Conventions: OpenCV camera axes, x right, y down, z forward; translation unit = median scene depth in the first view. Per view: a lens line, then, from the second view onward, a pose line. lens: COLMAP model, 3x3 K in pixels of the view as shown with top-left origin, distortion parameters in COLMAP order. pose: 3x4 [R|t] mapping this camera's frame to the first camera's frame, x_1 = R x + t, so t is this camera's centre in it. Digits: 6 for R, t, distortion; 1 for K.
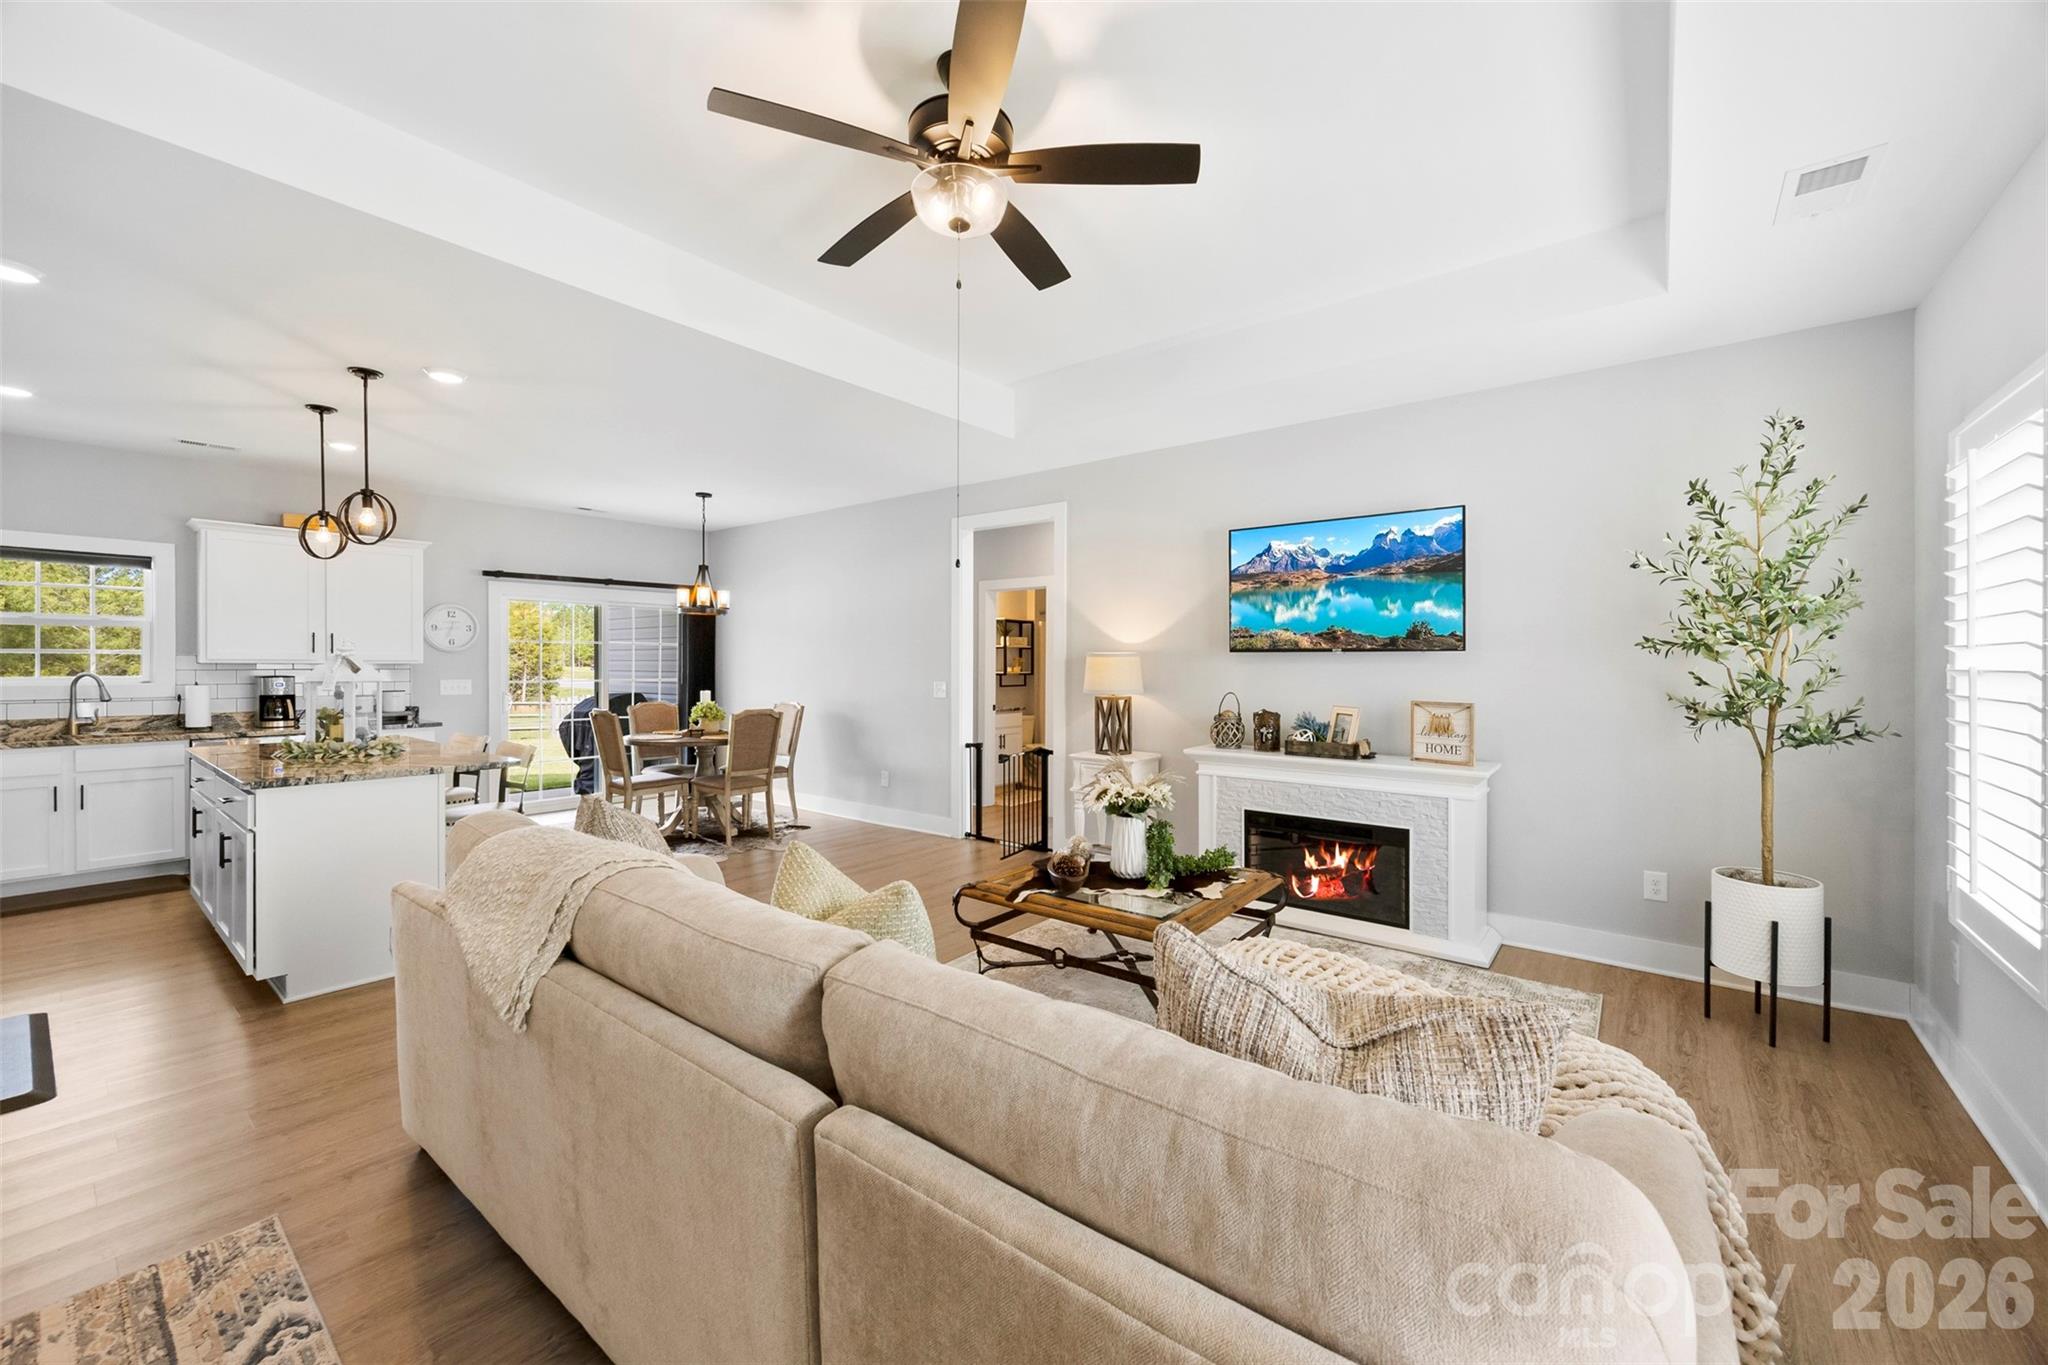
lens RADIAL K [[793.9, 0, 1033.5], [0, 793.9, 668.8], [0, 0, 1]] dist [0.000258, 0.000063]
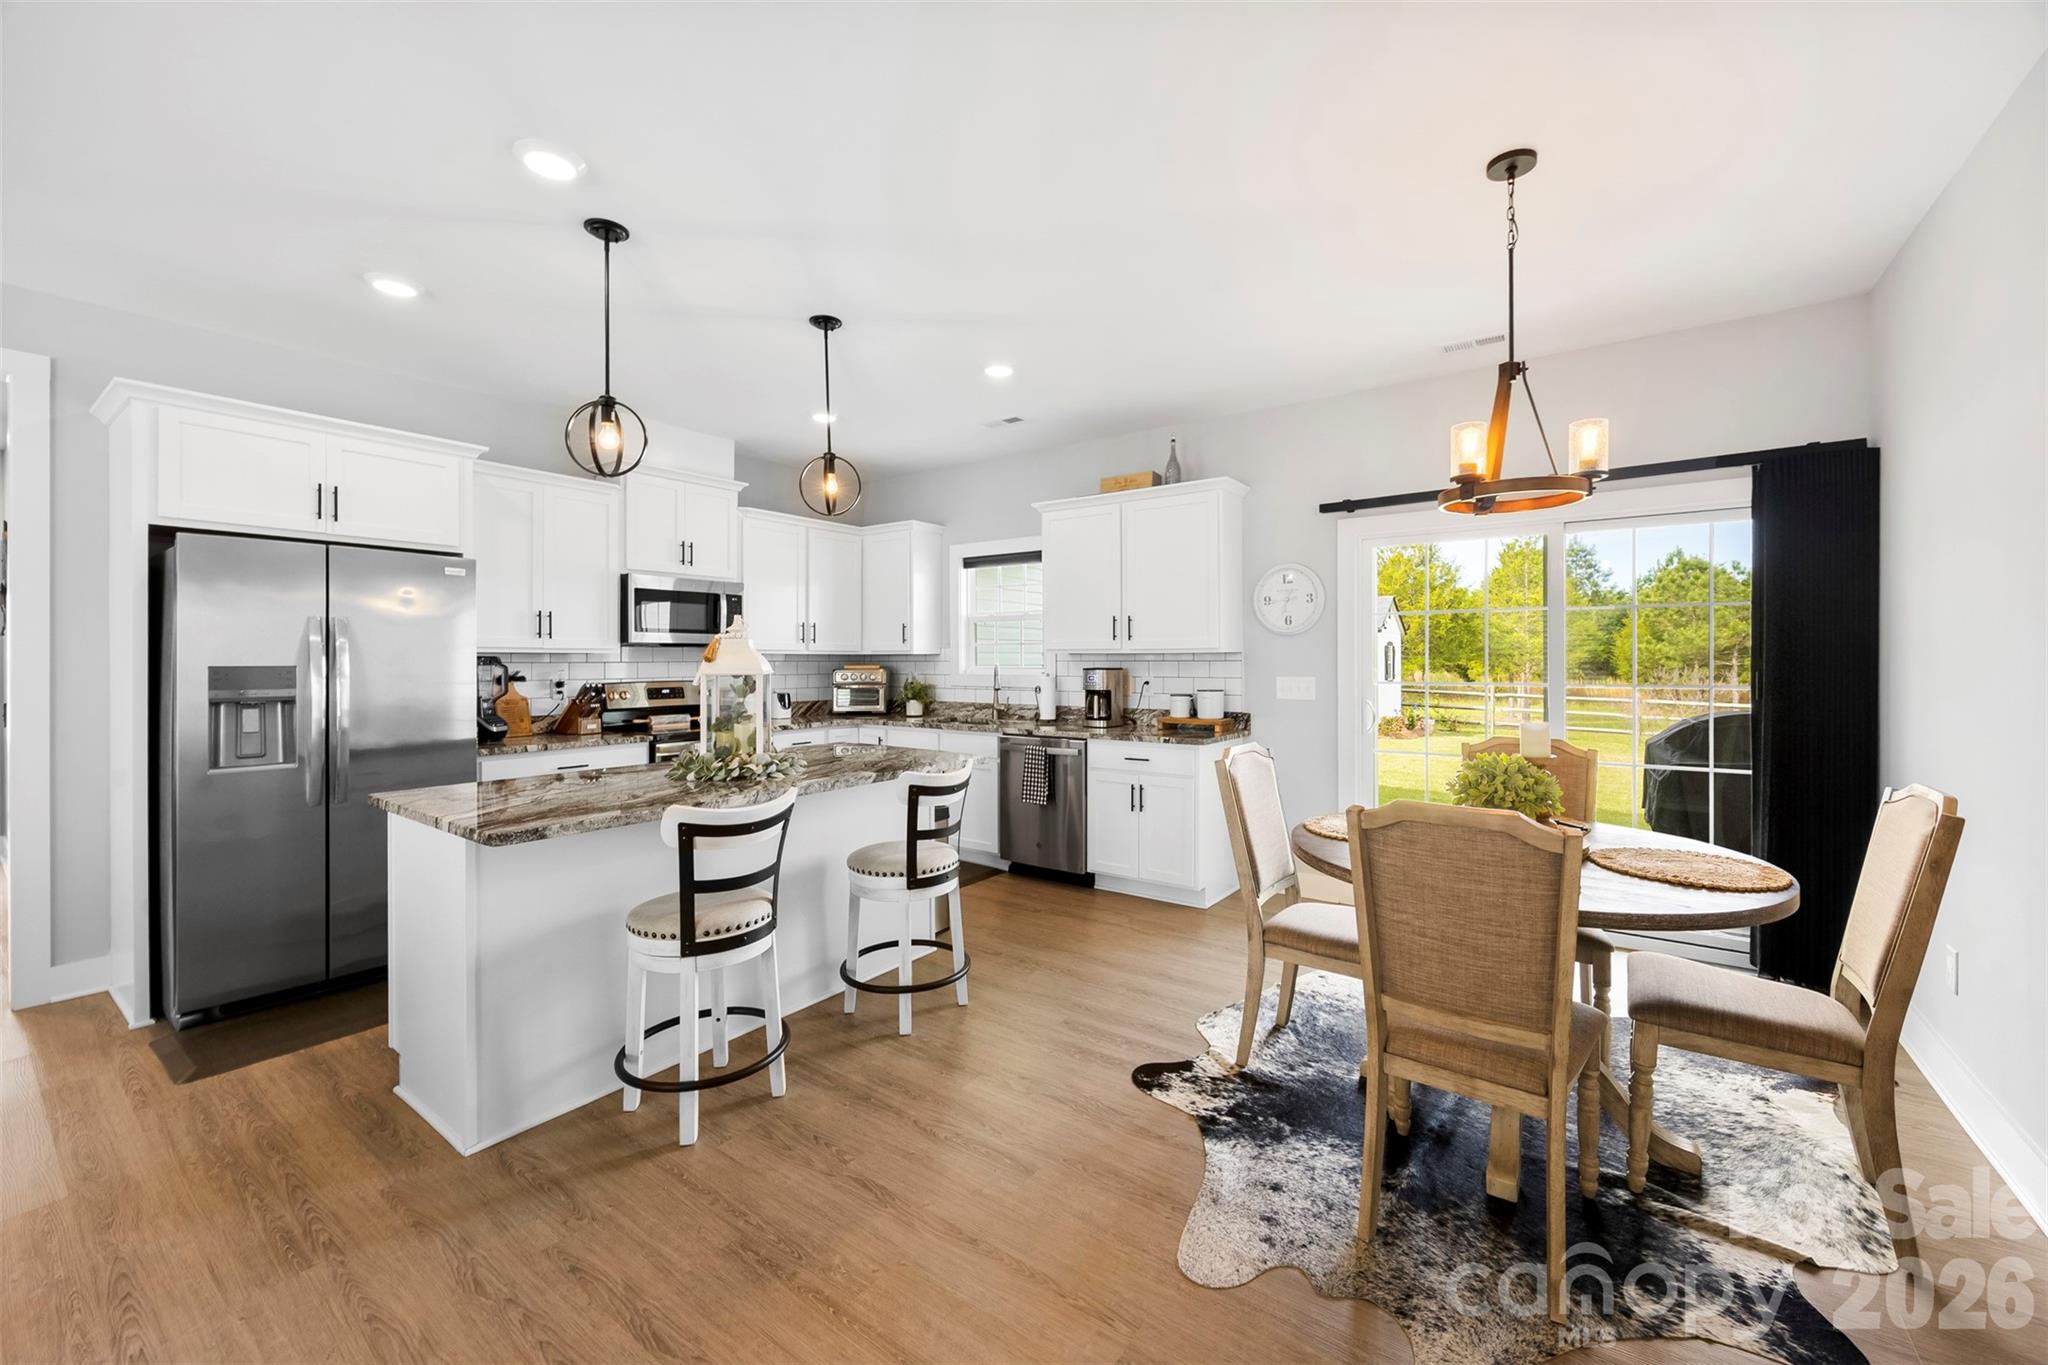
lens RADIAL K [[800.6, 0, 1038.6], [0, 800.6, 658.9], [0, 0, 1]] dist [0.000591, -0.000042]
pose [[0.050462, -0.002199, -0.998724, -0.085235], [-0.005214, 0.999983, -0.002465, 0.001682], [0.998712, 0.005331, 0.050450, 0.887669]]
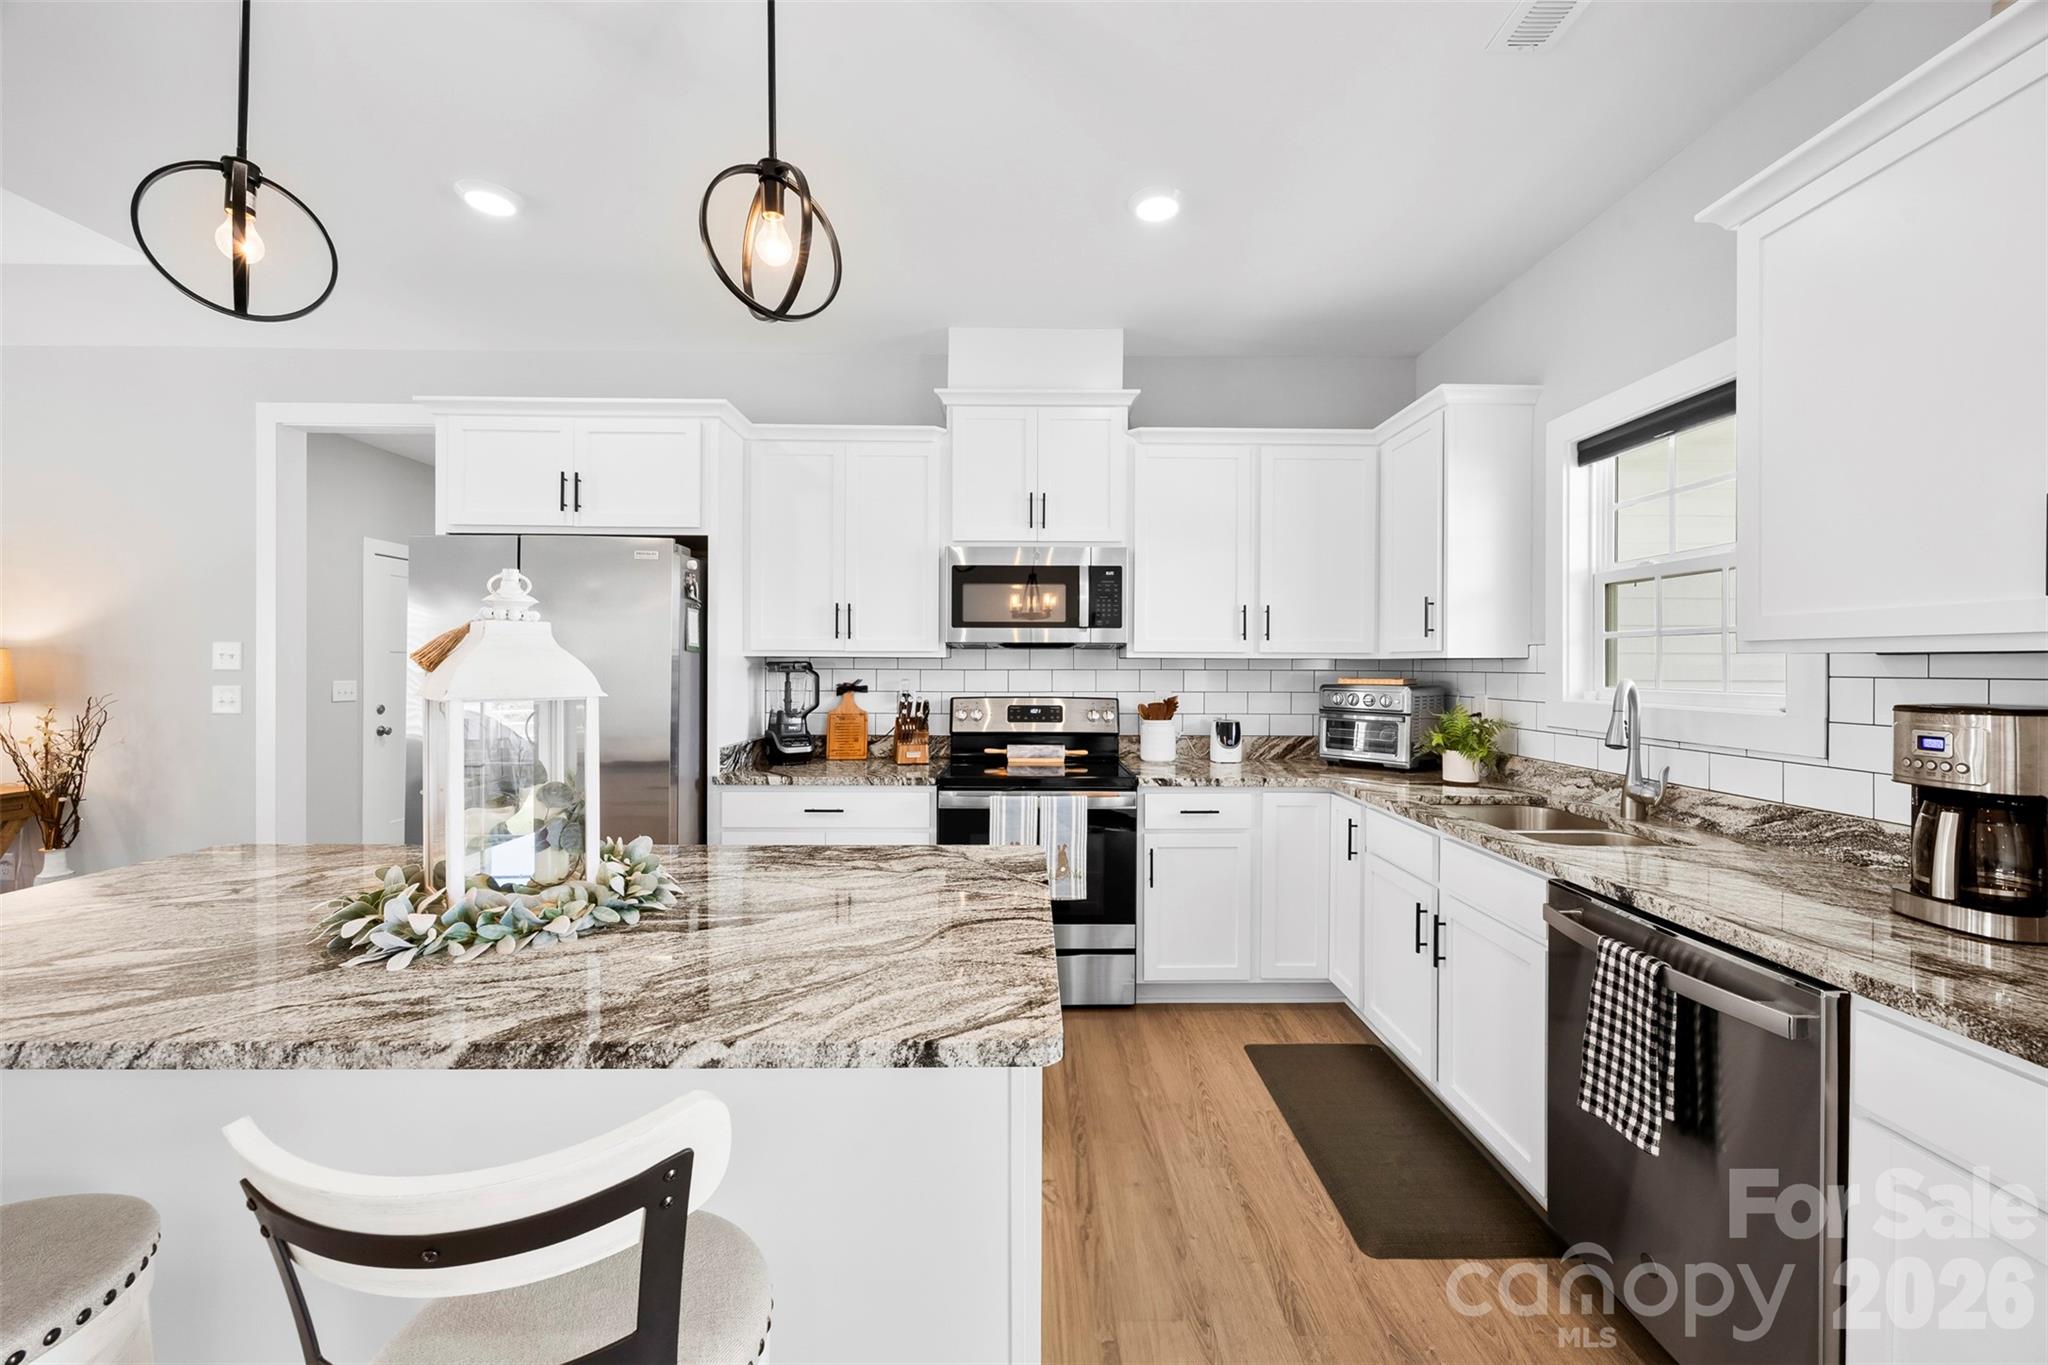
lens RADIAL K [[793.9, 0, 1033.5], [0, 793.9, 668.8], [0, 0, 1]] dist [0.000258, 0.000063]
pose [[-0.775241, -0.002001, -0.631663, -0.599564], [-0.009700, 0.999915, 0.008737, -0.001272], [0.631591, 0.012900, -0.775194, 1.002718]]
